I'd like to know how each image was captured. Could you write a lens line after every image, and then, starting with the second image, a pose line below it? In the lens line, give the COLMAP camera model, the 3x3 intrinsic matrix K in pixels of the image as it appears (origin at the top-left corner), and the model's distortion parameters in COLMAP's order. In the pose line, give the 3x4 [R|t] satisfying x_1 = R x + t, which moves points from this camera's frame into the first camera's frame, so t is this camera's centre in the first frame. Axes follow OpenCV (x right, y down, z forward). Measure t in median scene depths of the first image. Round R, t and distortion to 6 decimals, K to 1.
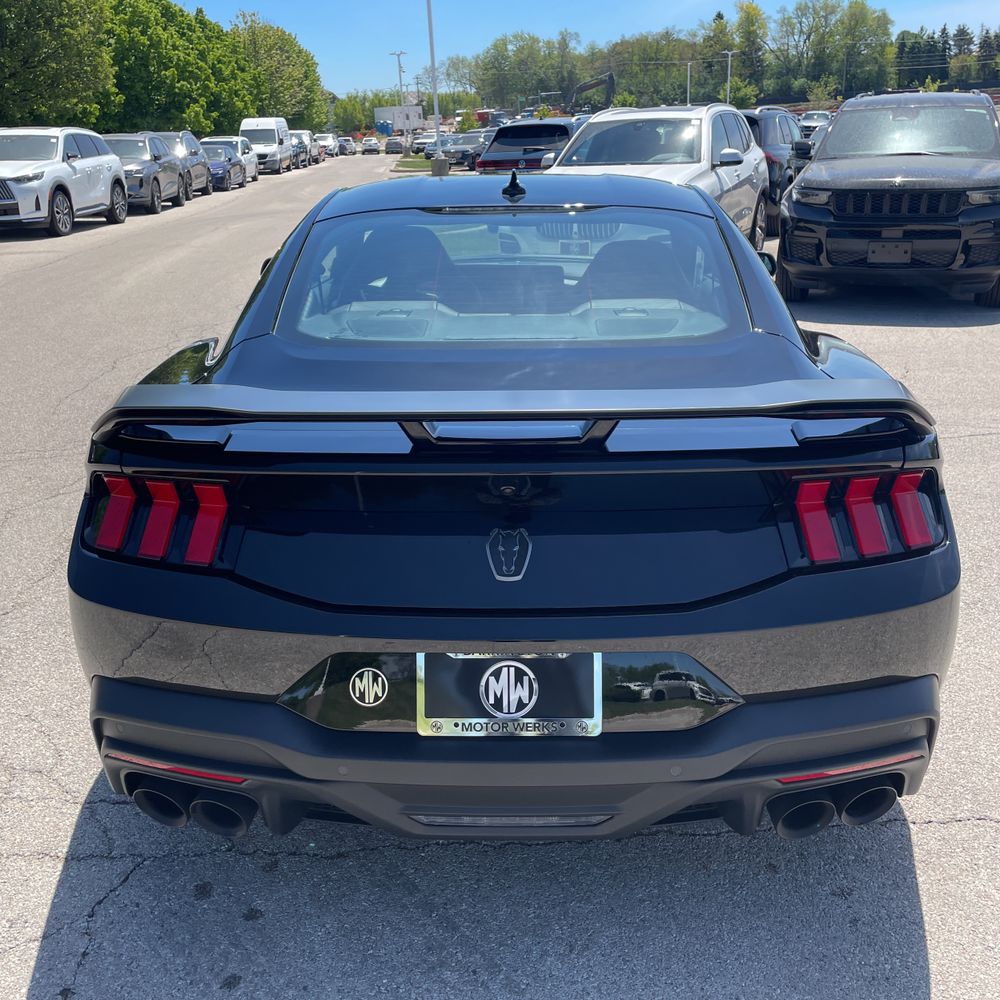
lens RADIAL K [[994.1, 0, 500.0], [0, 994.1, 500.0], [0, 0, 1]] dist [0.092666, -0.118024]
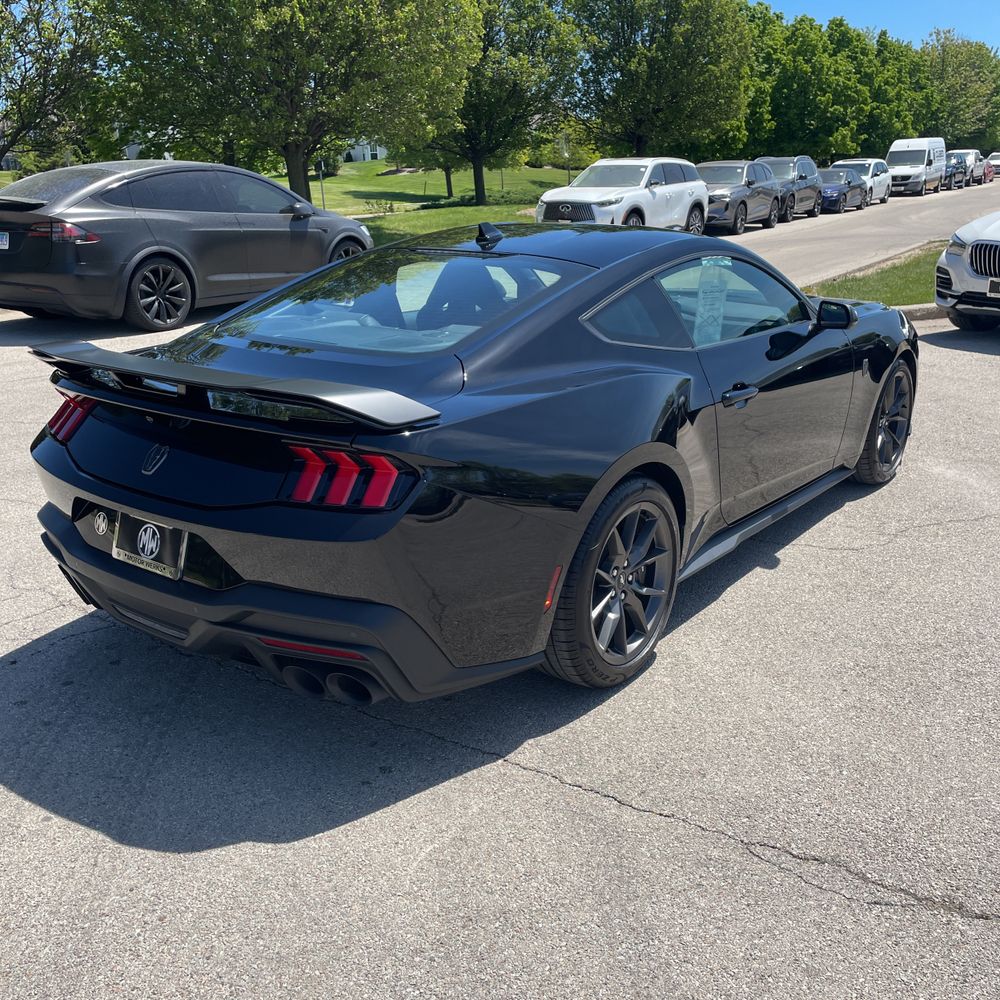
lens RADIAL K [[989.0, 0, 500.0], [0, 989.0, 500.0], [0, 0, 1]] dist [0.083463, -0.103878]
pose [[0.811304, 0.187675, -0.553683, 0.071885], [-0.196256, 0.979545, 0.044452, -0.003393], [0.550700, 0.072599, 0.831540, -0.003239]]
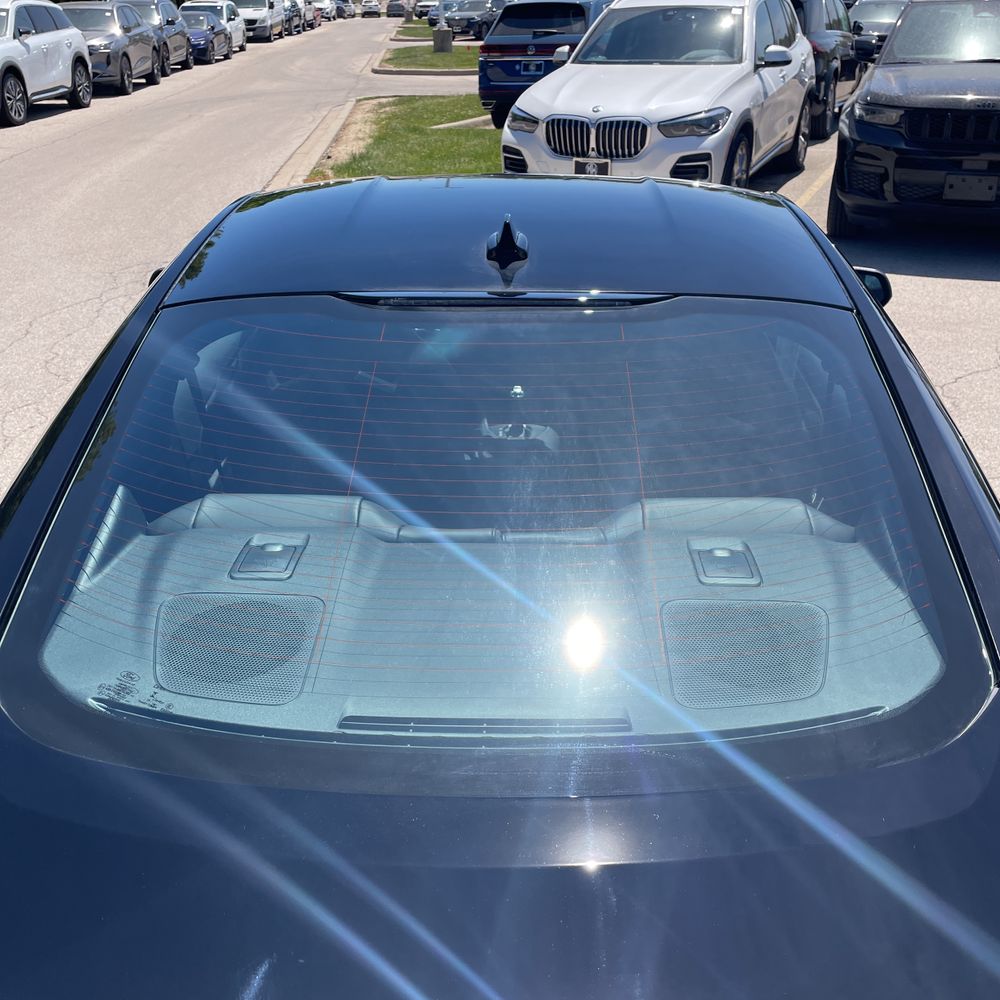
lens RADIAL K [[999.1, 0, 515.6], [0, 999.1, 502.2], [0, 0, 1]] dist [0.091846, -0.116987]
pose [[0.999927, 0.007349, 0.009559, 0.001291], [-0.008393, 0.993413, 0.114285, -0.020568], [-0.008656, -0.114357, 0.993402, 0.036044]]
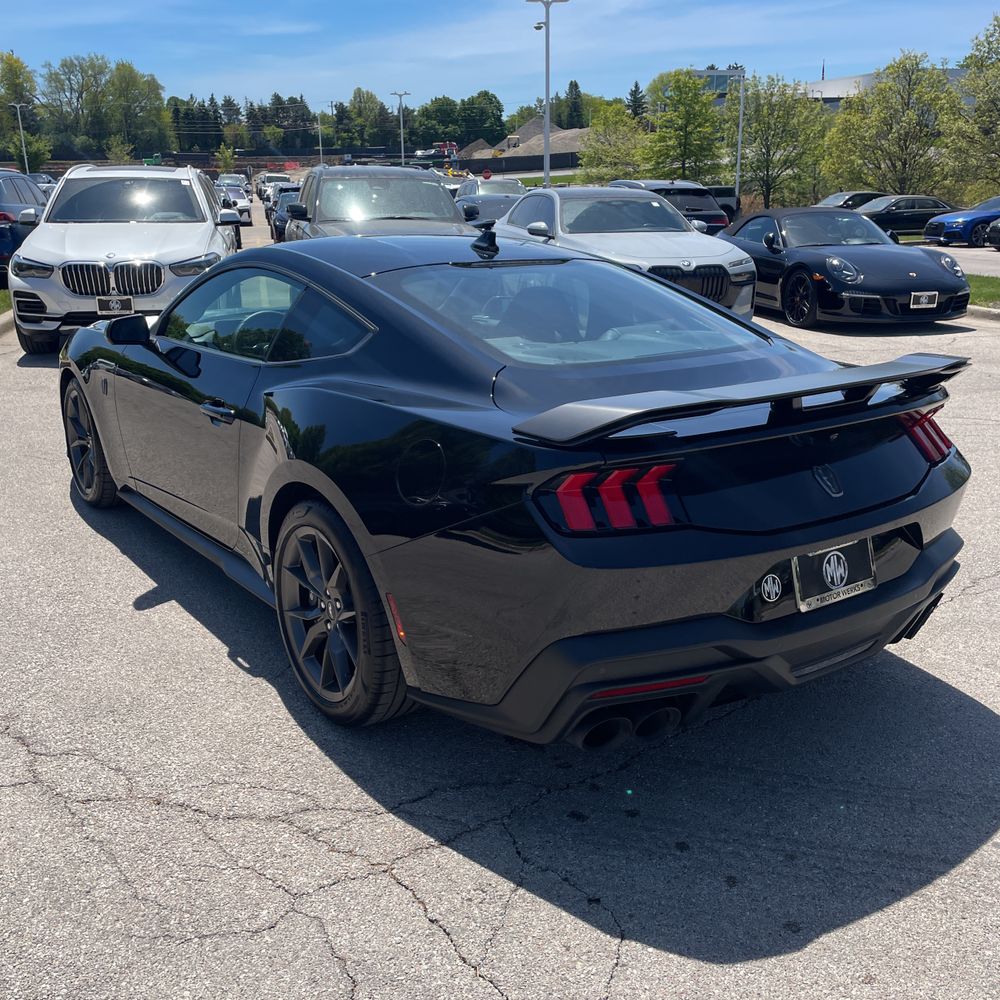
lens RADIAL K [[1000.6, 0, 495.2], [0, 1000.6, 507.0], [0, 0, 1]] dist [0.081608, -0.101794]
pose [[0.802038, -0.156586, 0.576381, -0.066299], [0.183753, 0.982907, 0.011335, -0.000907], [-0.568304, 0.096821, 0.817102, 0.001416]]
